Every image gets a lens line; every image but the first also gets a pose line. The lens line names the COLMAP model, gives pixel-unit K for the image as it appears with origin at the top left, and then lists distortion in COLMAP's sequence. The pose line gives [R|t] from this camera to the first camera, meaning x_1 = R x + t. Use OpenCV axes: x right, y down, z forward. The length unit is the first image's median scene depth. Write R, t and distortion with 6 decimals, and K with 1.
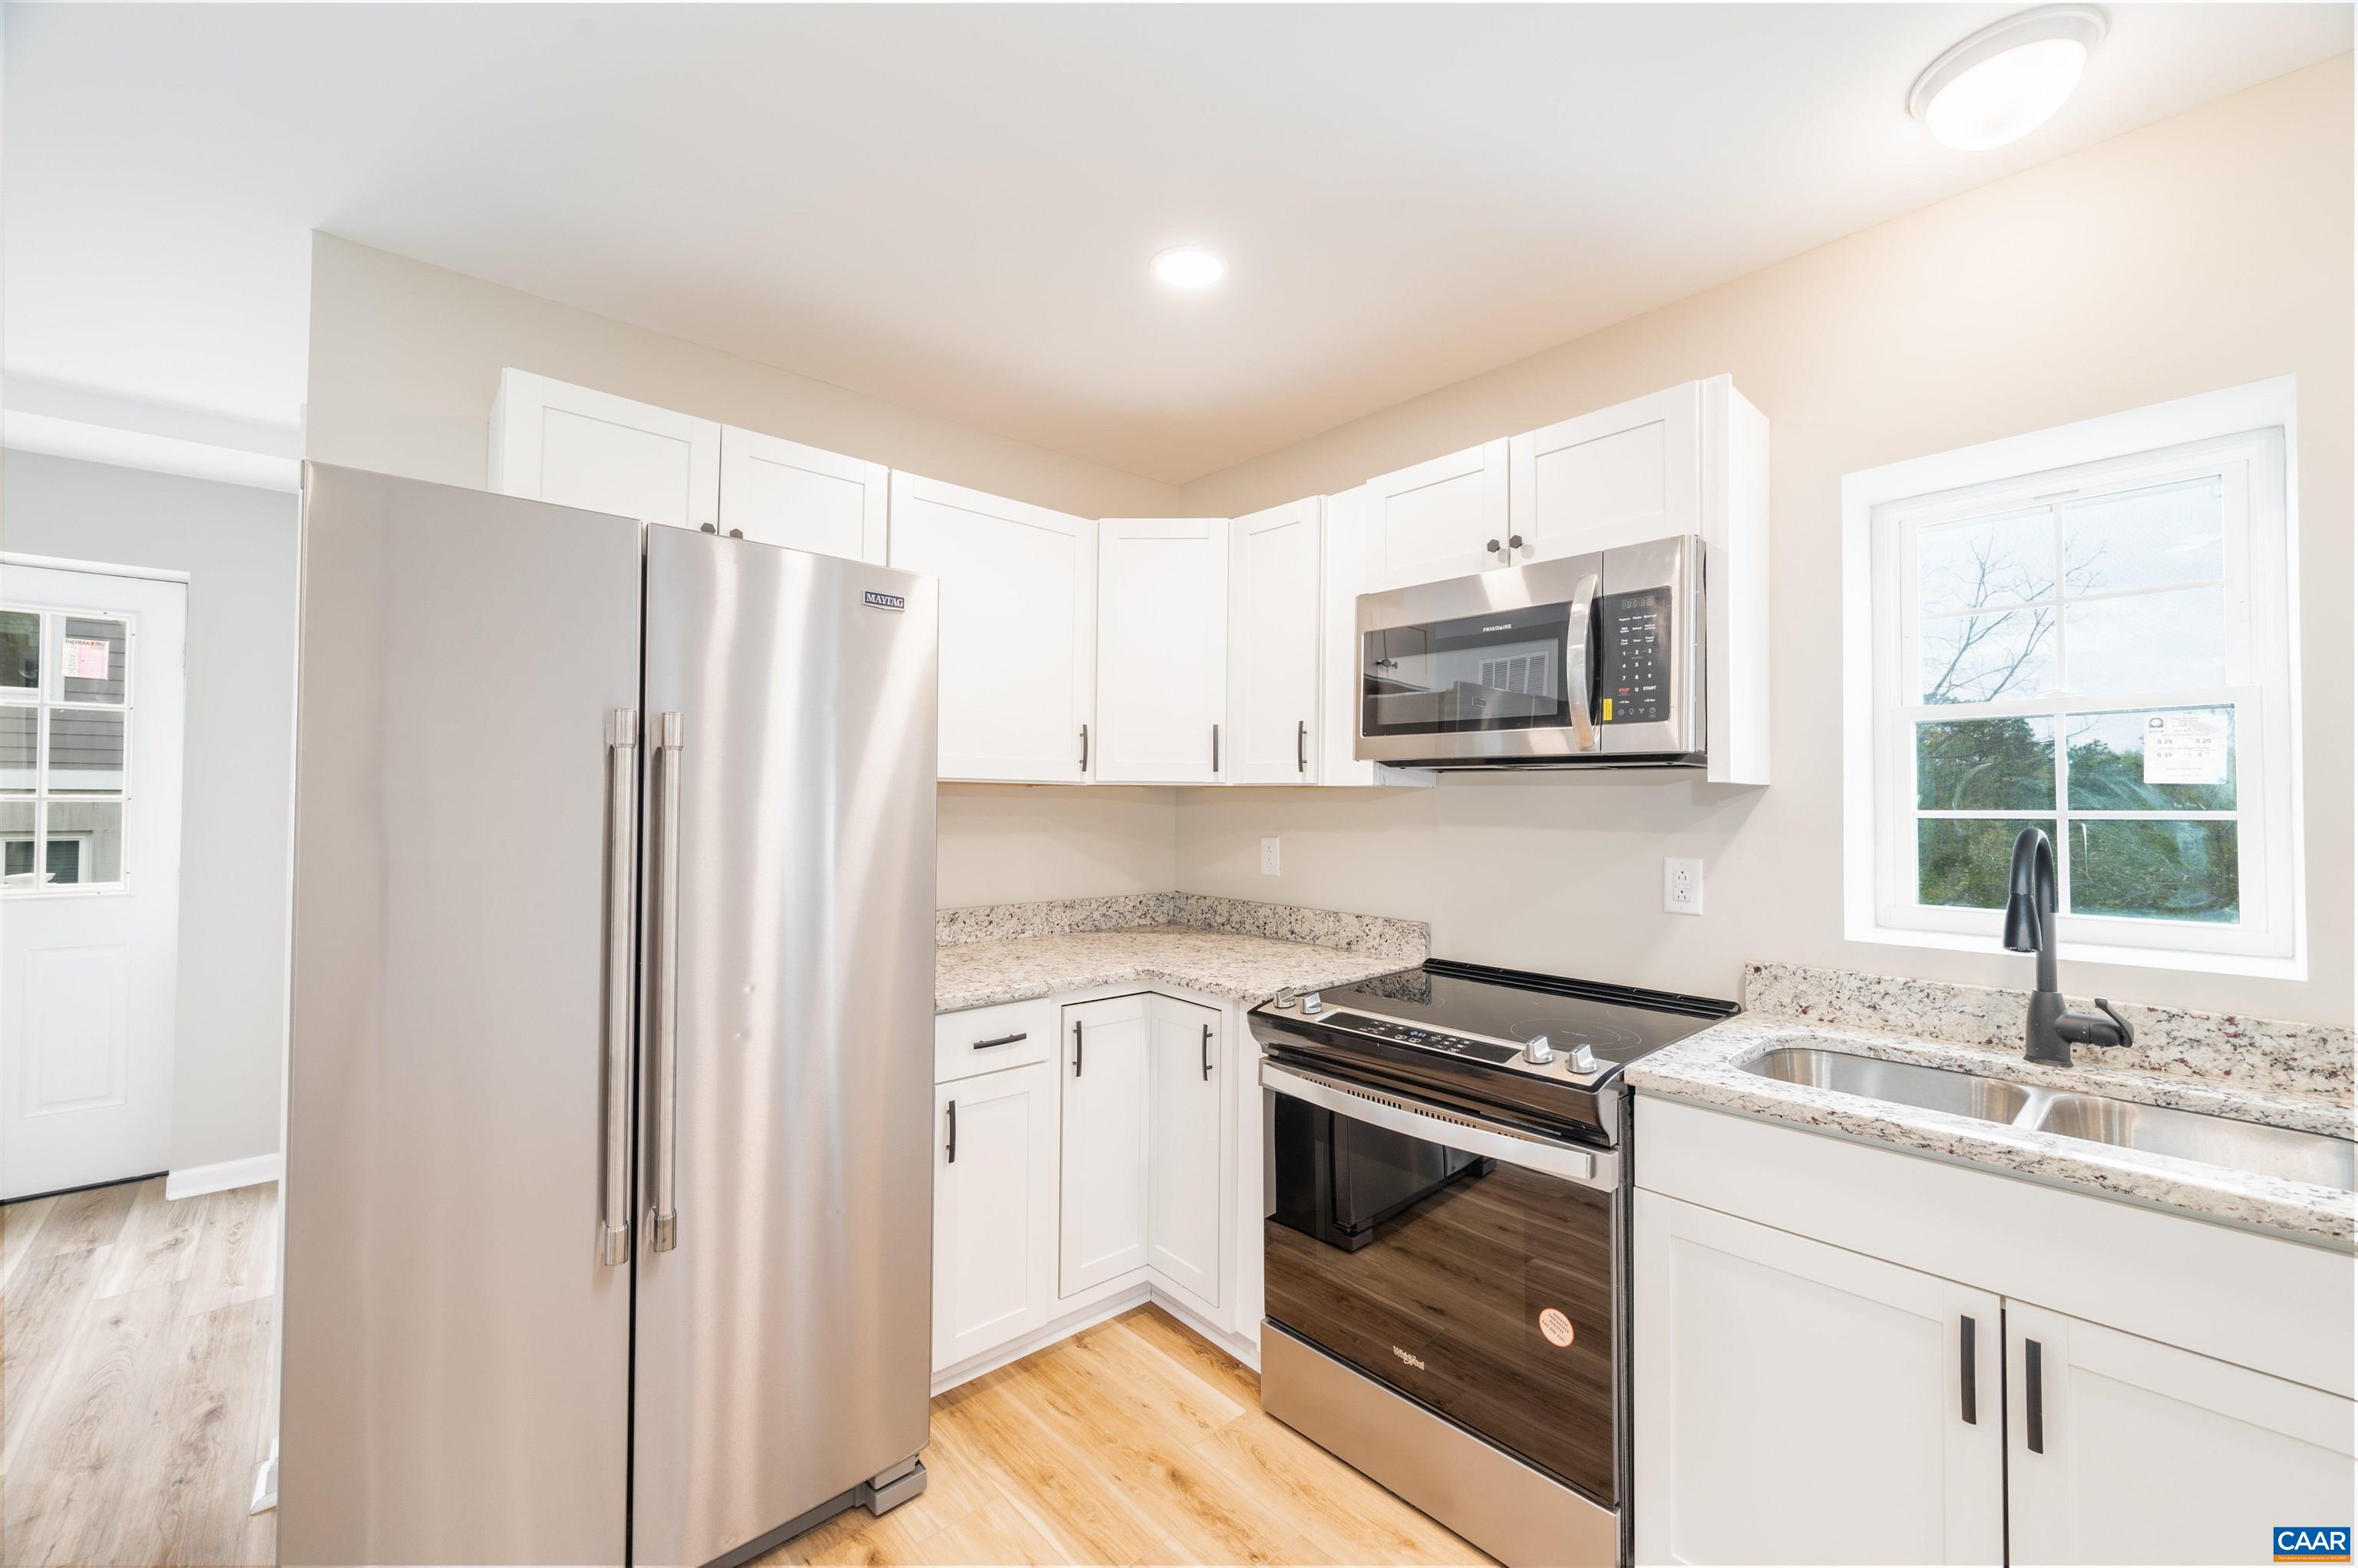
lens RADIAL K [[927.2, 0, 1175.7], [0, 927.2, 783.4], [0, 0, 1]] dist [-0.000539, -0.000406]
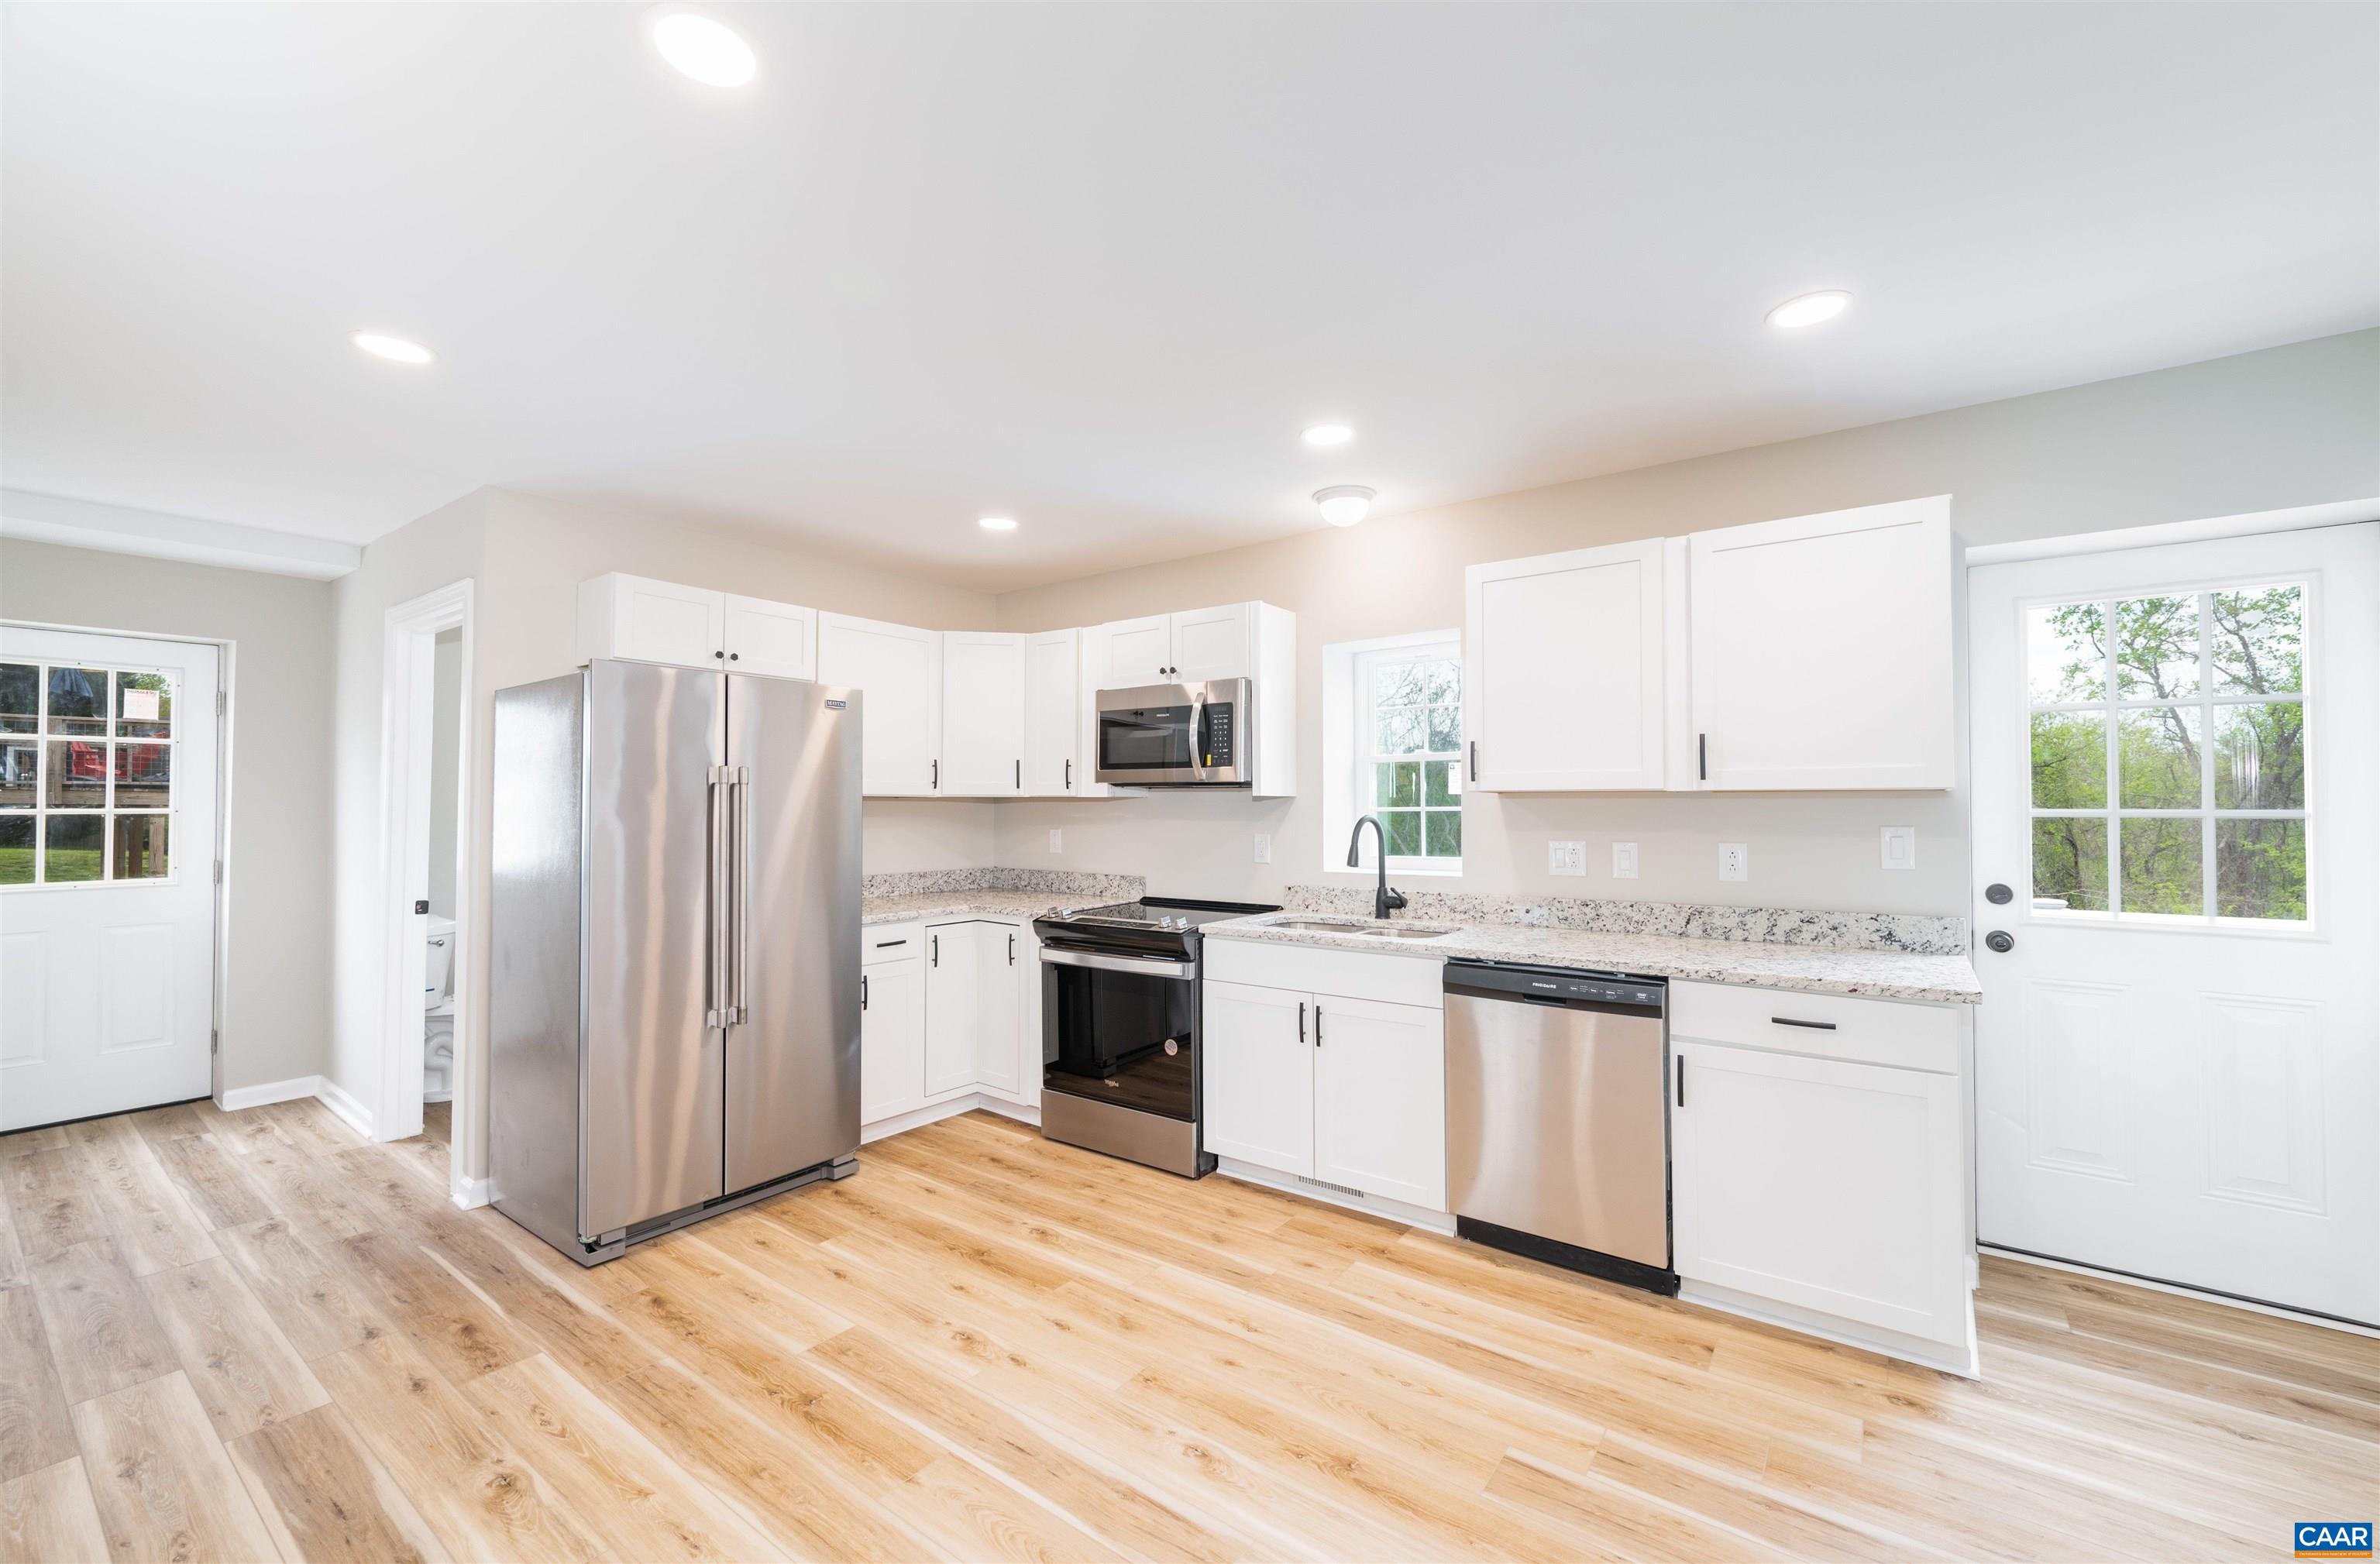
lens RADIAL K [[950.4, 0, 1196.5], [0, 950.4, 790.5], [0, 0, 1]] dist [-0.001665, 0.000822]
pose [[0.979335, -0.005320, 0.202176, 0.016135], [0.004494, 0.999980, 0.004547, -0.020407], [-0.202196, -0.003544, 0.979339, -0.940067]]
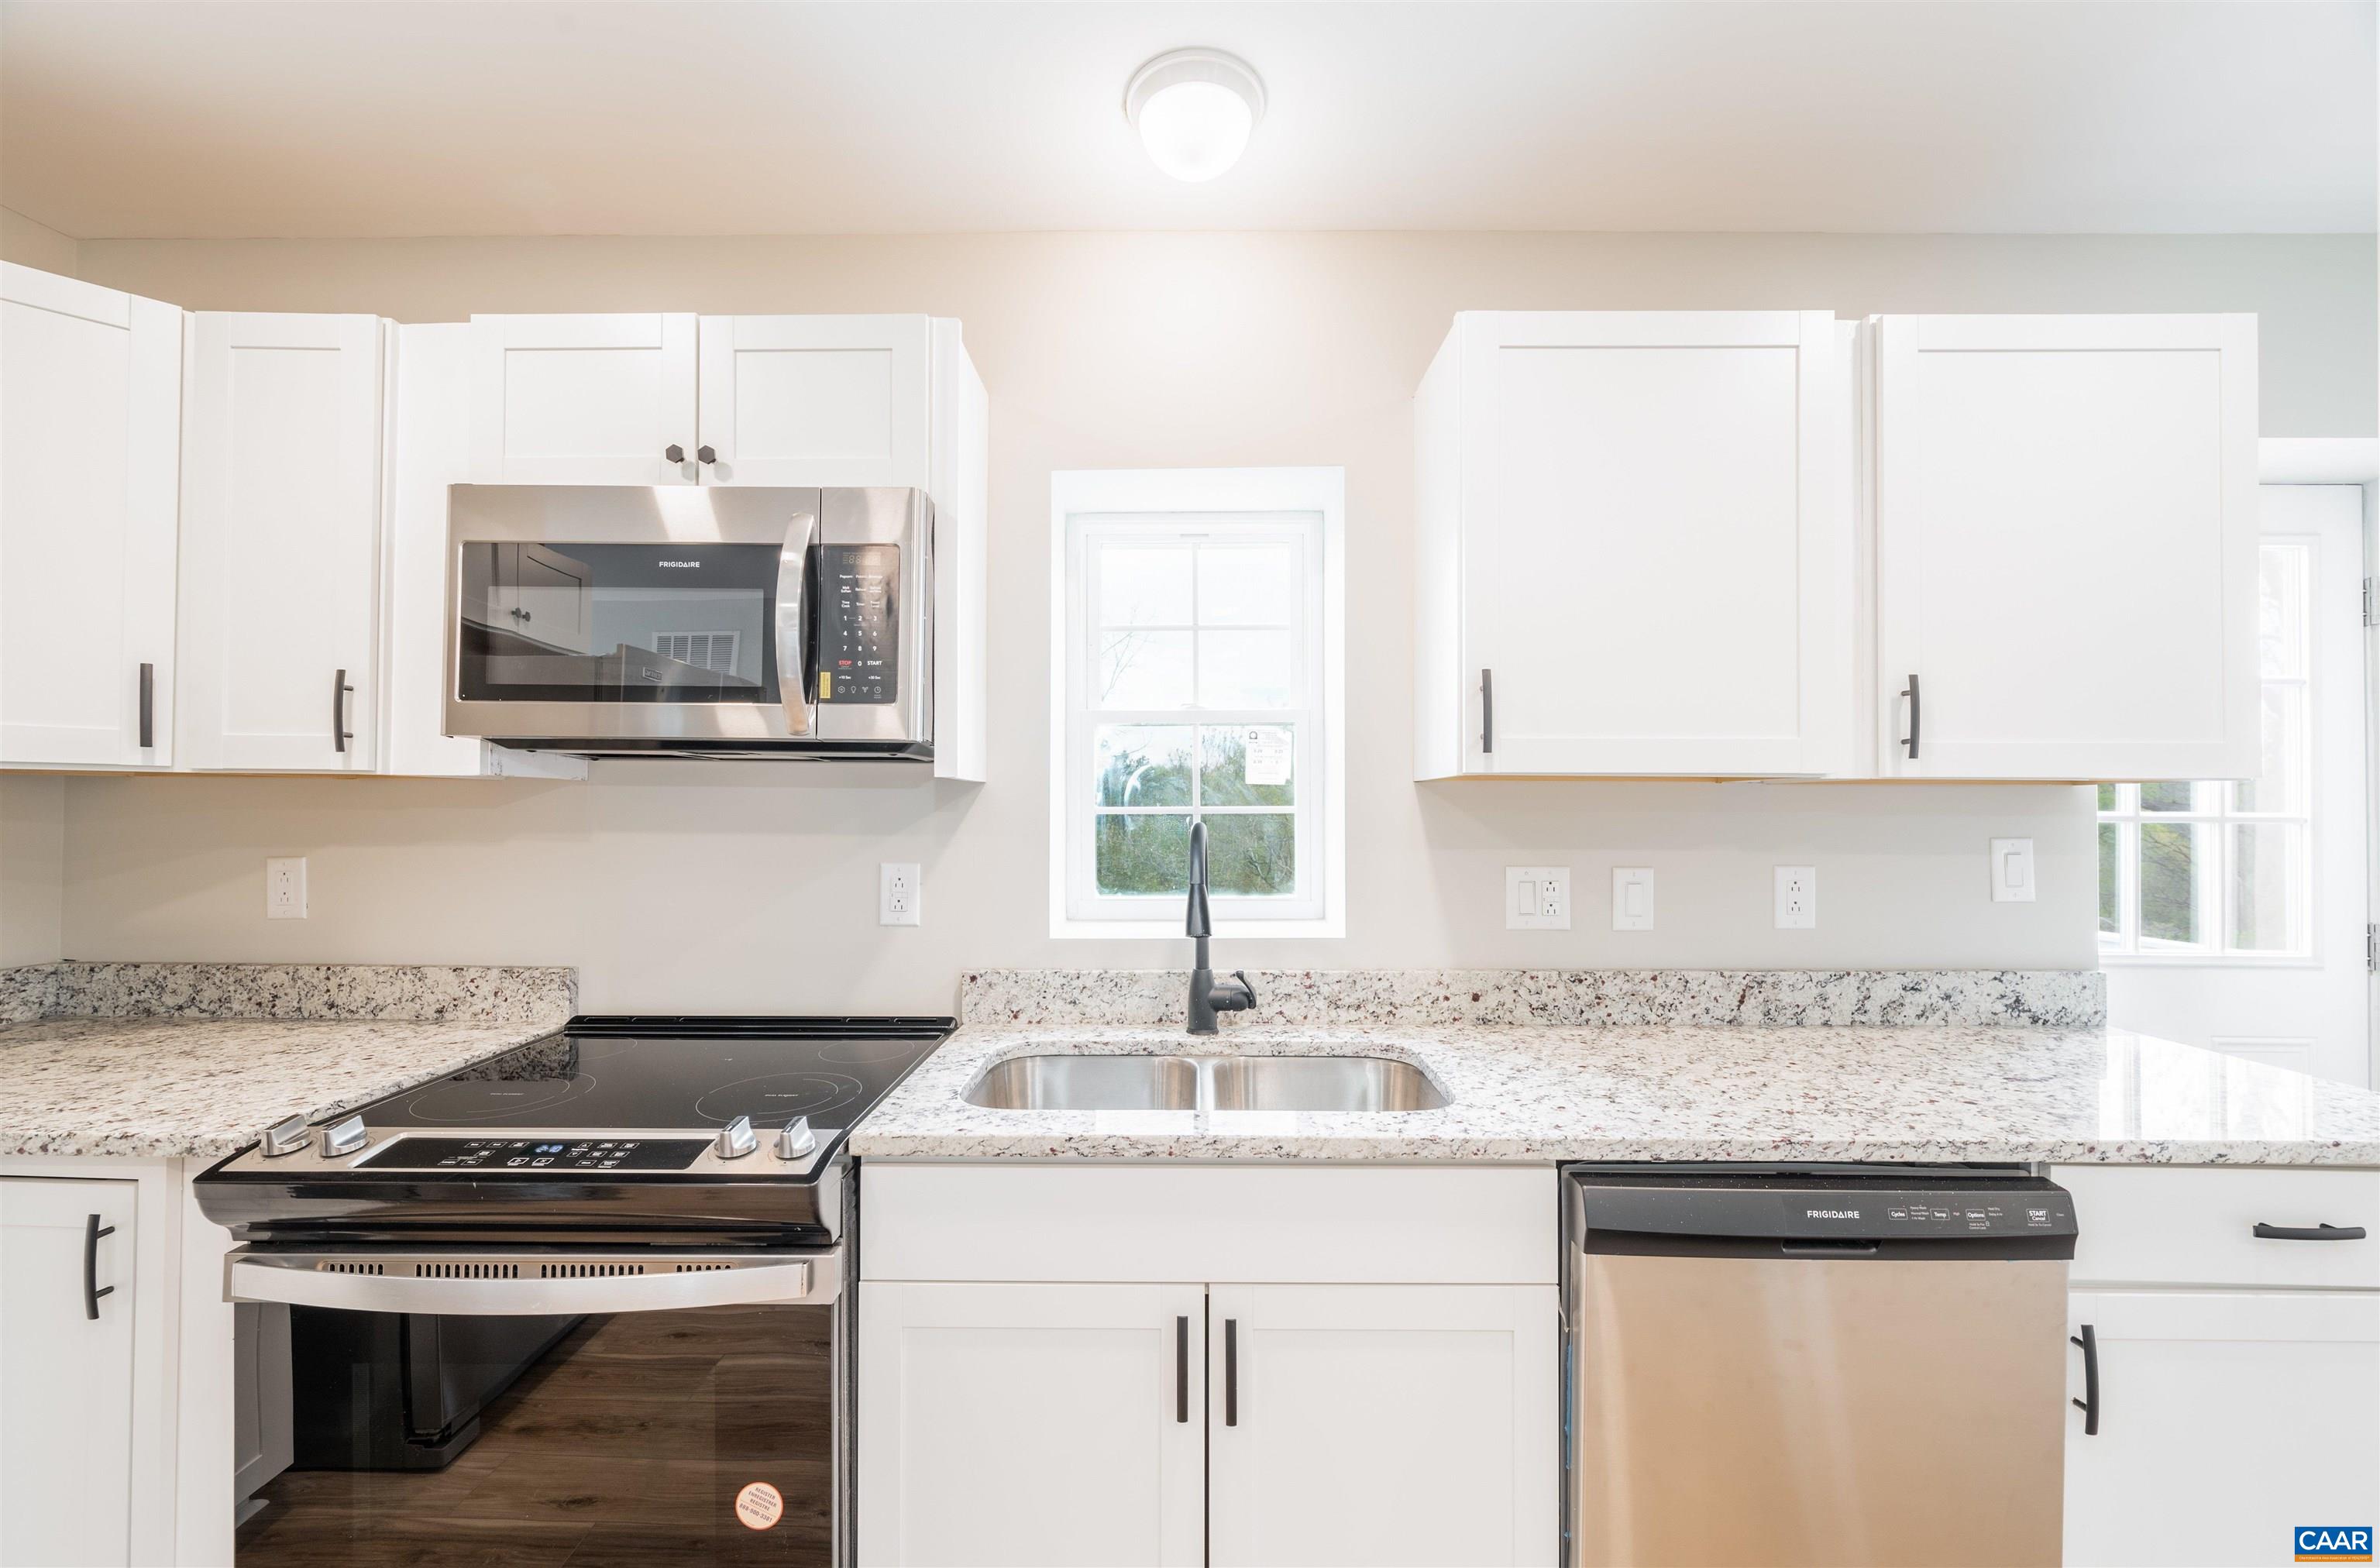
lens RADIAL K [[950.4, 0, 1179.3], [0, 950.4, 797.5], [0, 0, 1]] dist [-0.001665, 0.000822]
pose [[0.679681, 0.001821, 0.733506, 0.062274], [-0.013186, 0.999866, 0.009736, 0.005395], [-0.733390, -0.016289, 0.679613, 0.190955]]
